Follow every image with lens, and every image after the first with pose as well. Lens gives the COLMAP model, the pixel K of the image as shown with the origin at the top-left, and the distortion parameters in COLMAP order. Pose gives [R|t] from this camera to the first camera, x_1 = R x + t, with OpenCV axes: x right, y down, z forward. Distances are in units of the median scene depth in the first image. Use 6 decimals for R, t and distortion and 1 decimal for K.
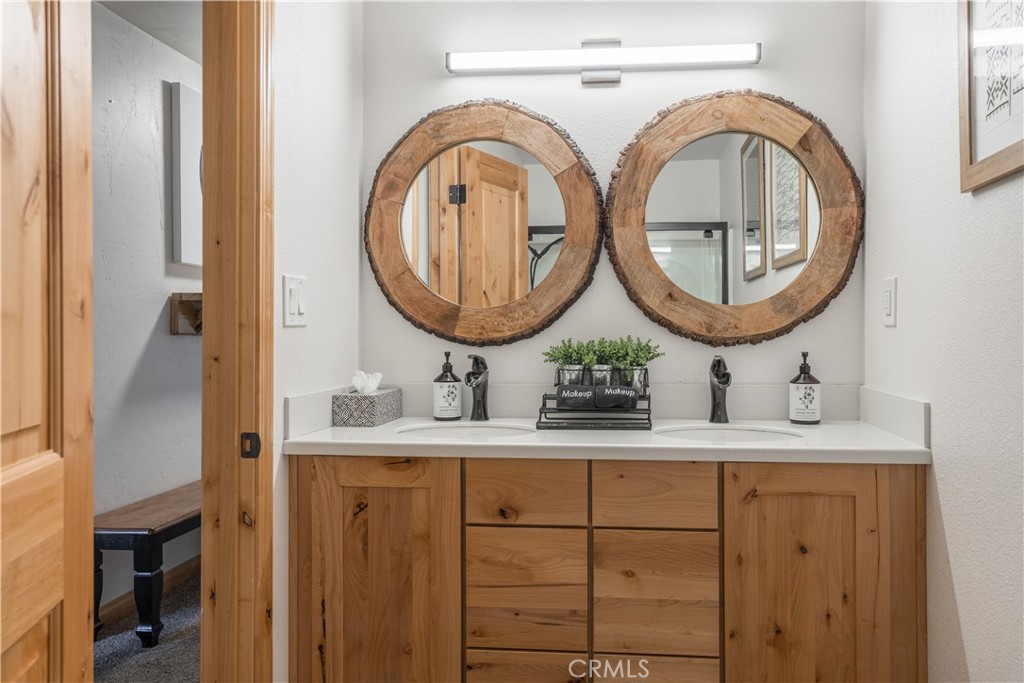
lens RADIAL K [[725.9, 0, 514.0], [0, 725.9, 336.8], [0, 0, 1]] dist [0.010250, -0.006806]
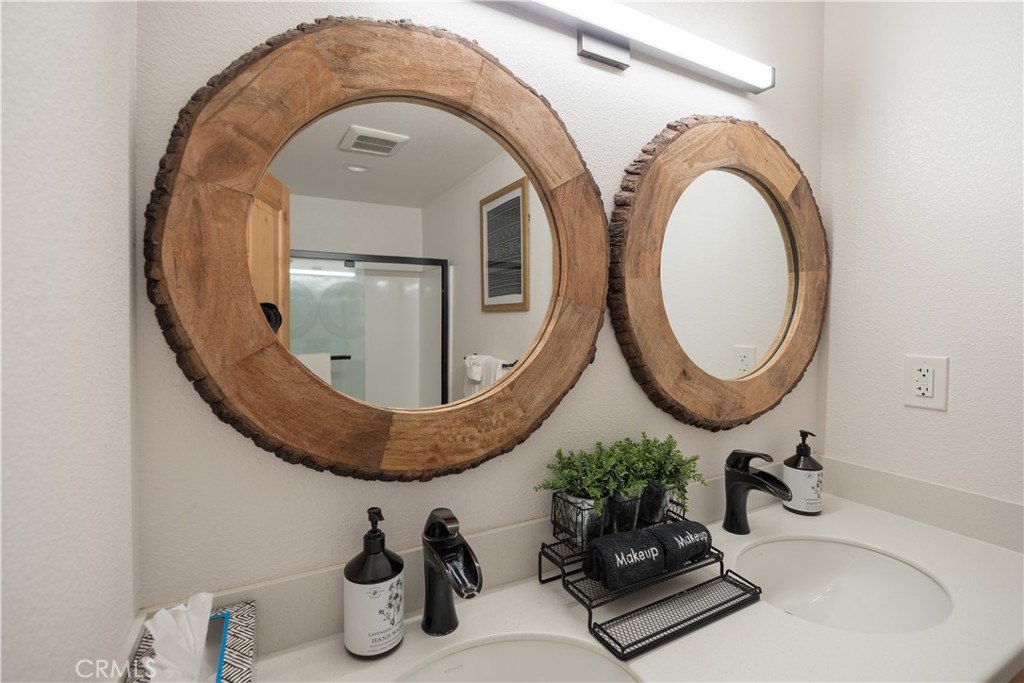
lens RADIAL K [[457.0, 0, 497.6], [0, 457.0, 325.3], [0, 0, 1]] dist [-0.005535, 0.000934]
pose [[0.802092, -0.015434, 0.597001, -0.211923], [0.015369, 0.999868, 0.005200, -0.107407], [-0.597002, 0.005005, 0.802224, 0.711179]]
